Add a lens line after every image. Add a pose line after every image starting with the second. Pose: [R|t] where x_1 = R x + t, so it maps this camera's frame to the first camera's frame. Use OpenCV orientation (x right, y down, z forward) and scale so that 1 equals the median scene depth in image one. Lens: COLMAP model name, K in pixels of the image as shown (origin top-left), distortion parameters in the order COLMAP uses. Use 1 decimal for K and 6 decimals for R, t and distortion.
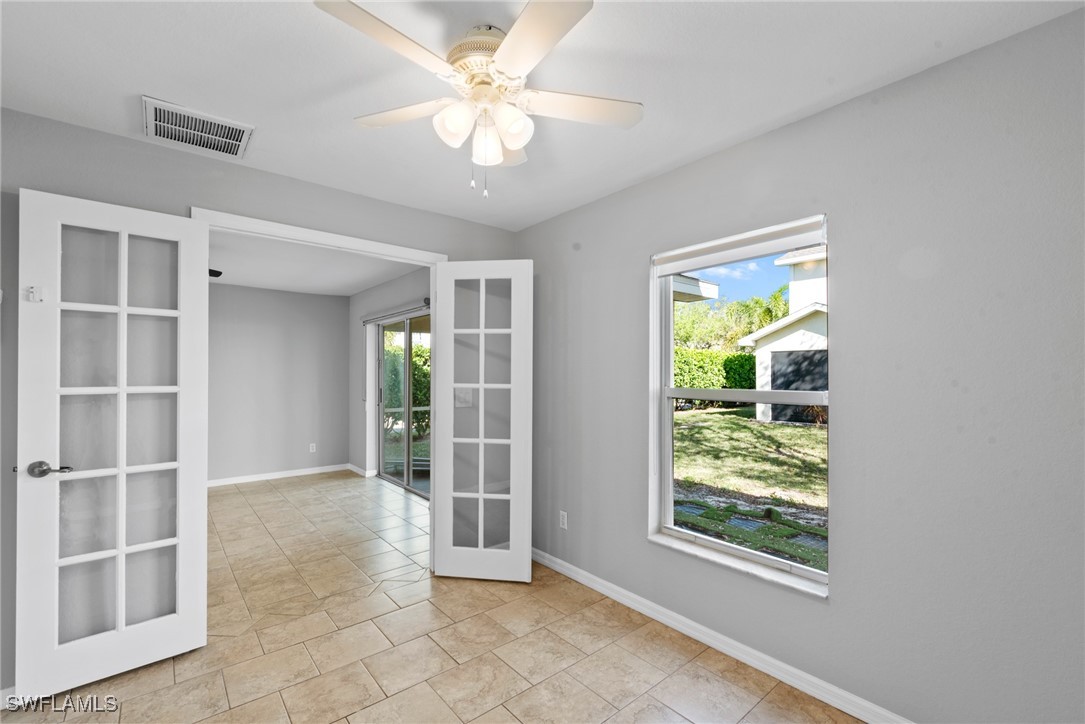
lens RADIAL K [[469.8, 0, 546.8], [0, 469.8, 361.7], [0, 0, 1]] dist [0.004620, 0.000170]
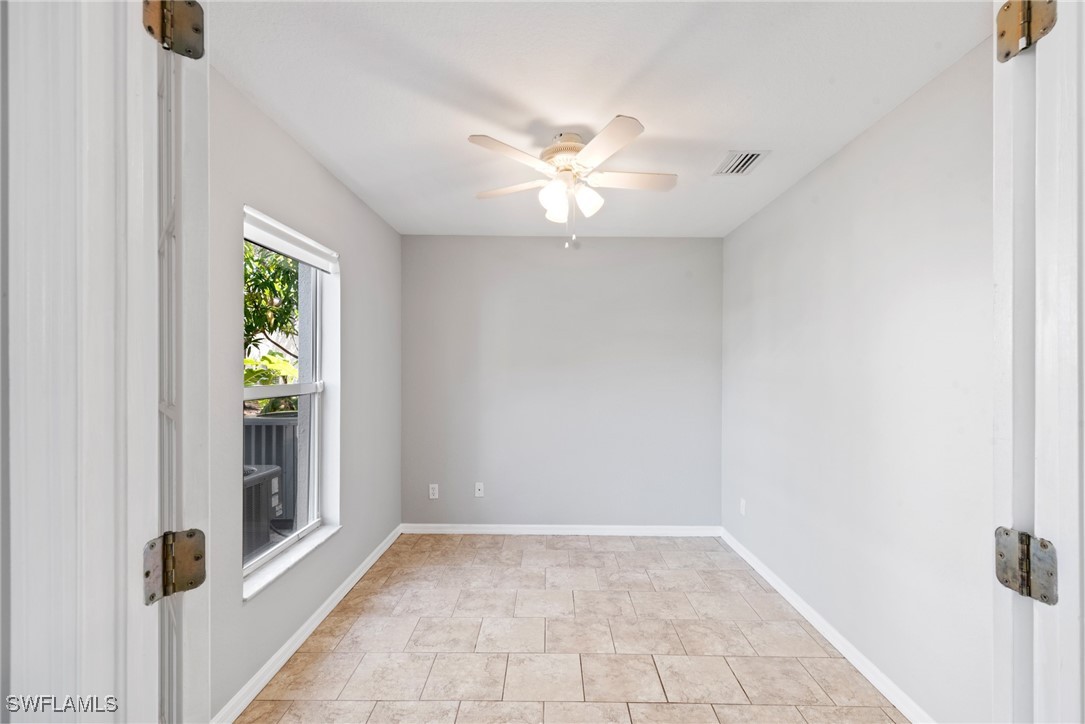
lens RADIAL K [[487.3, 0, 545.6], [0, 487.3, 365.8], [0, 0, 1]] dist [-0.005230, -0.000414]
pose [[-0.759679, 0.003361, 0.650289, -0.751940], [-0.016624, 0.999559, -0.024586, 0.037525], [-0.650085, -0.029488, -0.759289, 1.563767]]
